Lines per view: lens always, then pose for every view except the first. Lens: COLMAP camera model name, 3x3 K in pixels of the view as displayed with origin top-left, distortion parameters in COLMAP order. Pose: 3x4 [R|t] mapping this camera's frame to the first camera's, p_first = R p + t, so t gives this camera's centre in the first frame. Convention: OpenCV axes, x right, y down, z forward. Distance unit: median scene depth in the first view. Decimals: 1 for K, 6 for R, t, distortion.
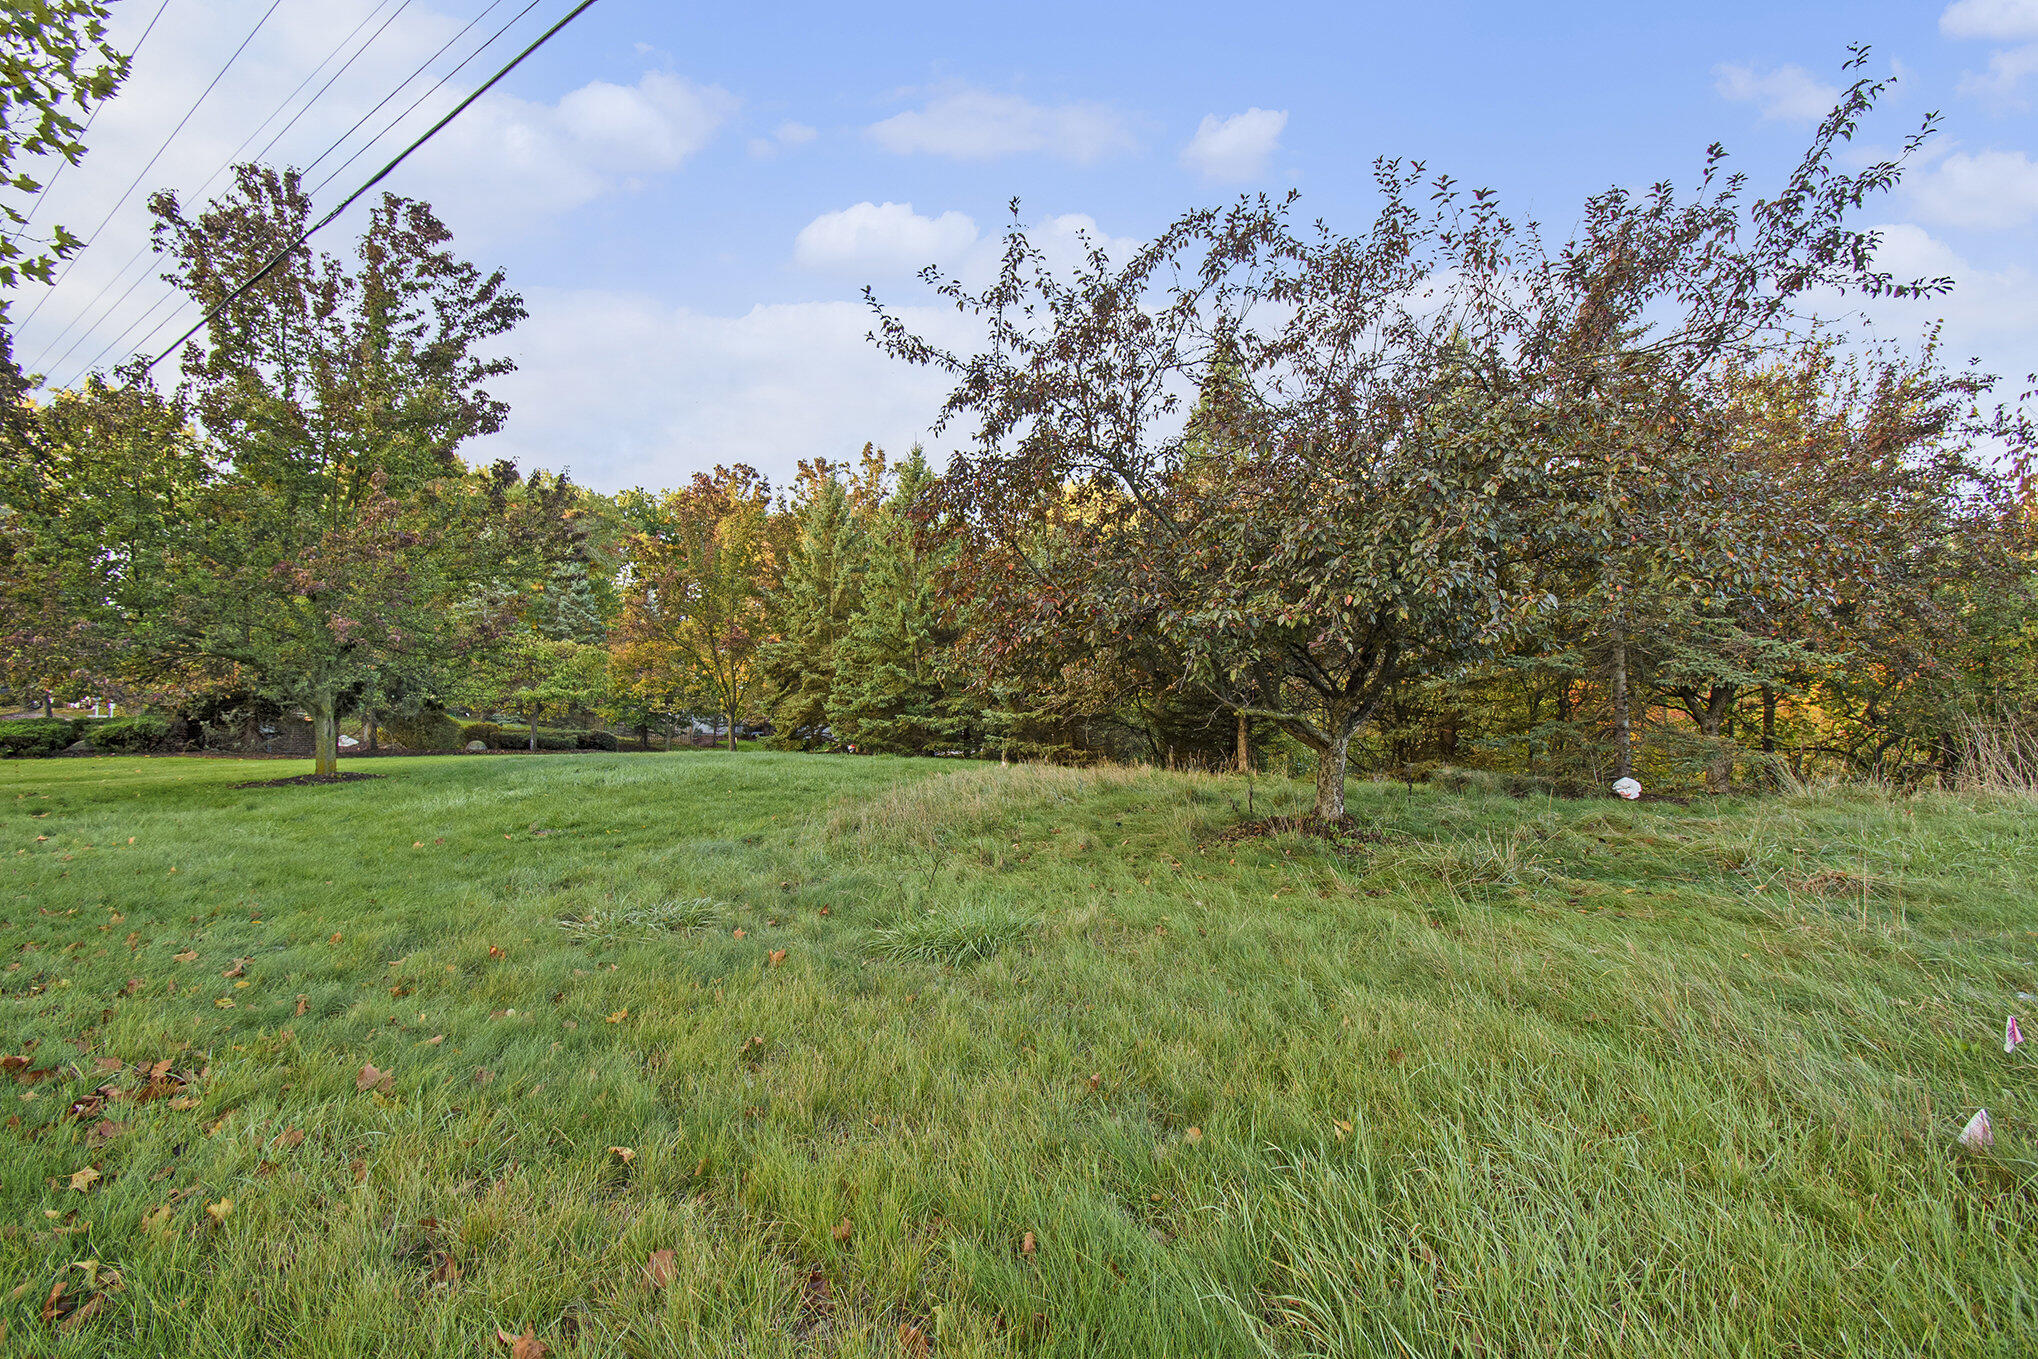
lens RADIAL K [[869.2, 0, 1021.6], [0, 869.2, 685.1], [0, 0, 1]] dist [-0.019837, -0.004861]
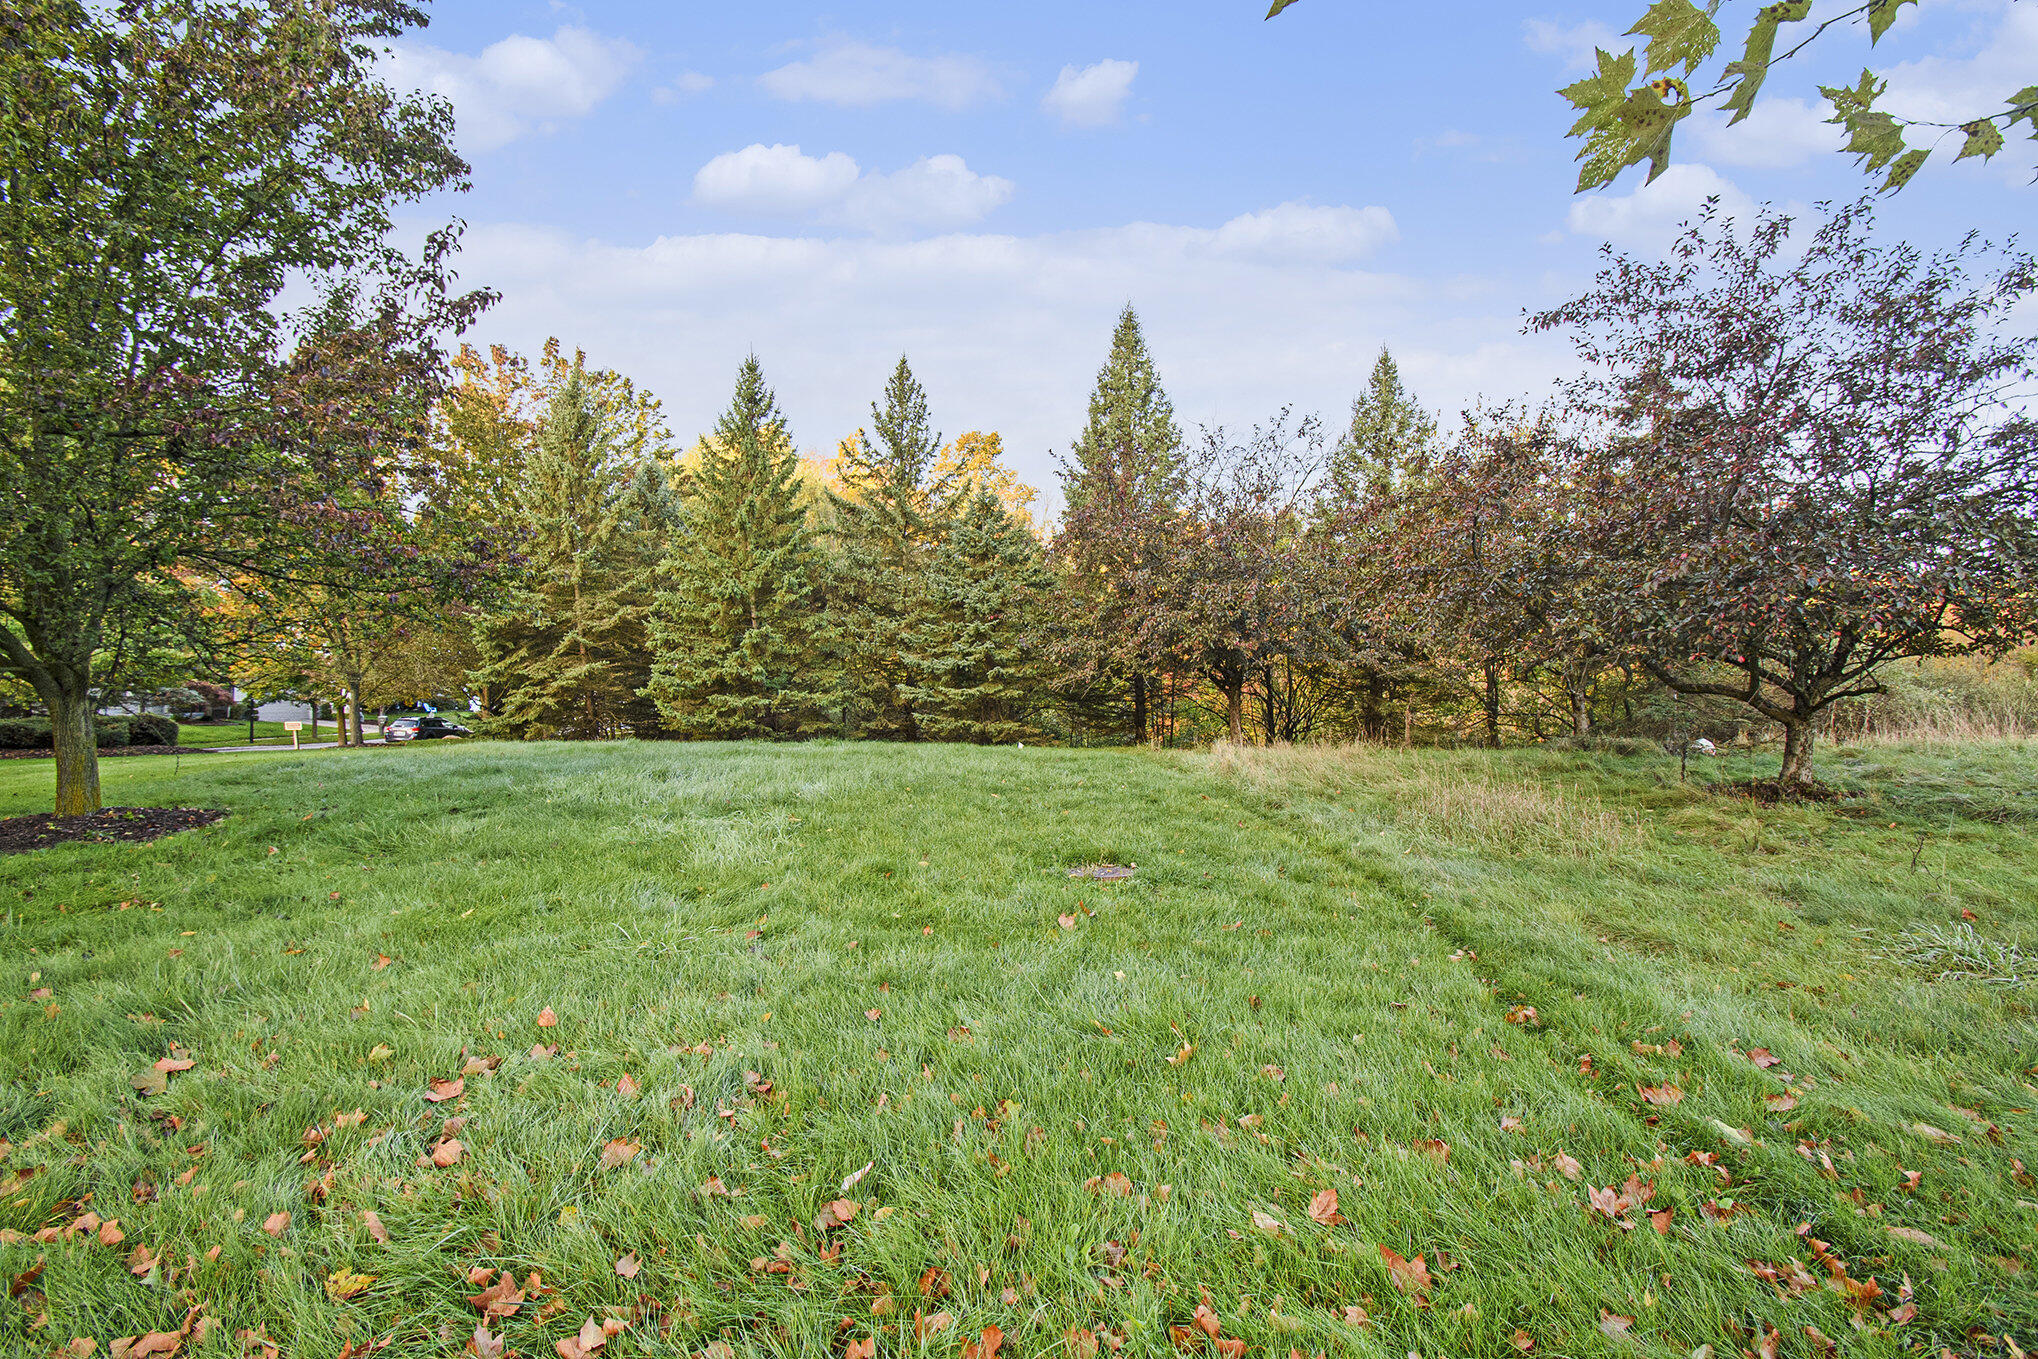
lens RADIAL K [[869.2, 0, 1012.8], [0, 869.2, 674.5], [0, 0, 1]] dist [-0.019837, -0.004861]
pose [[0.844807, 0.007390, 0.535020, -0.427416], [-0.017864, 0.999737, 0.014398, 0.004561], [-0.534773, -0.021721, 0.844717, 0.223114]]
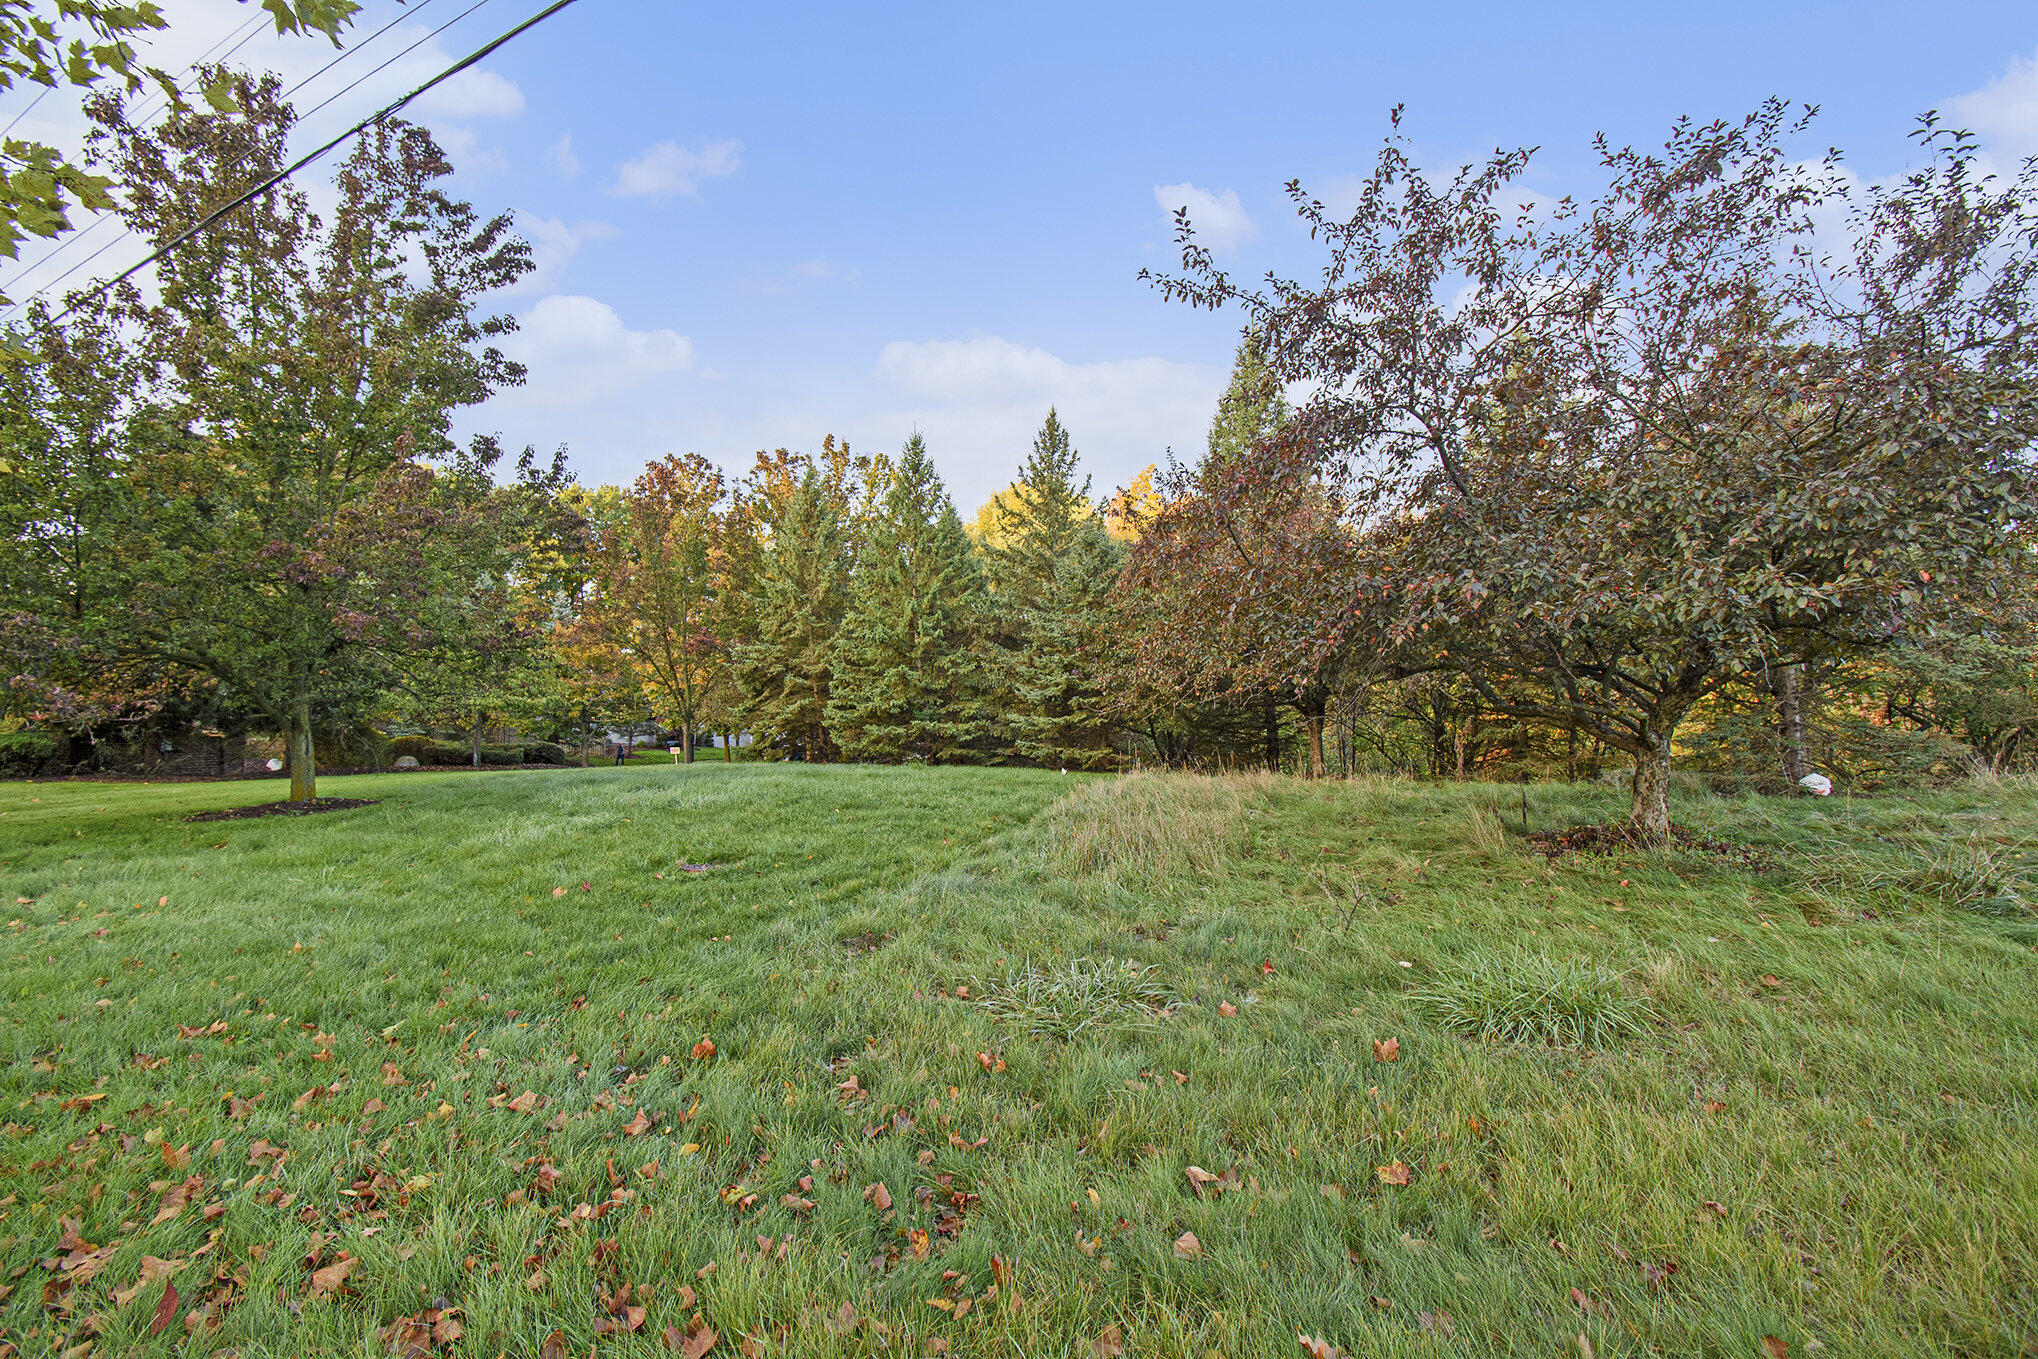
lens RADIAL K [[869.2, 0, 1013.8], [0, 869.2, 679.7], [0, 0, 1]] dist [-0.019837, -0.004861]
pose [[0.993775, -0.007590, 0.111147, -0.150918], [0.008821, 0.999905, -0.010588, 0.001163], [-0.111056, 0.011502, 0.993748, 0.066606]]
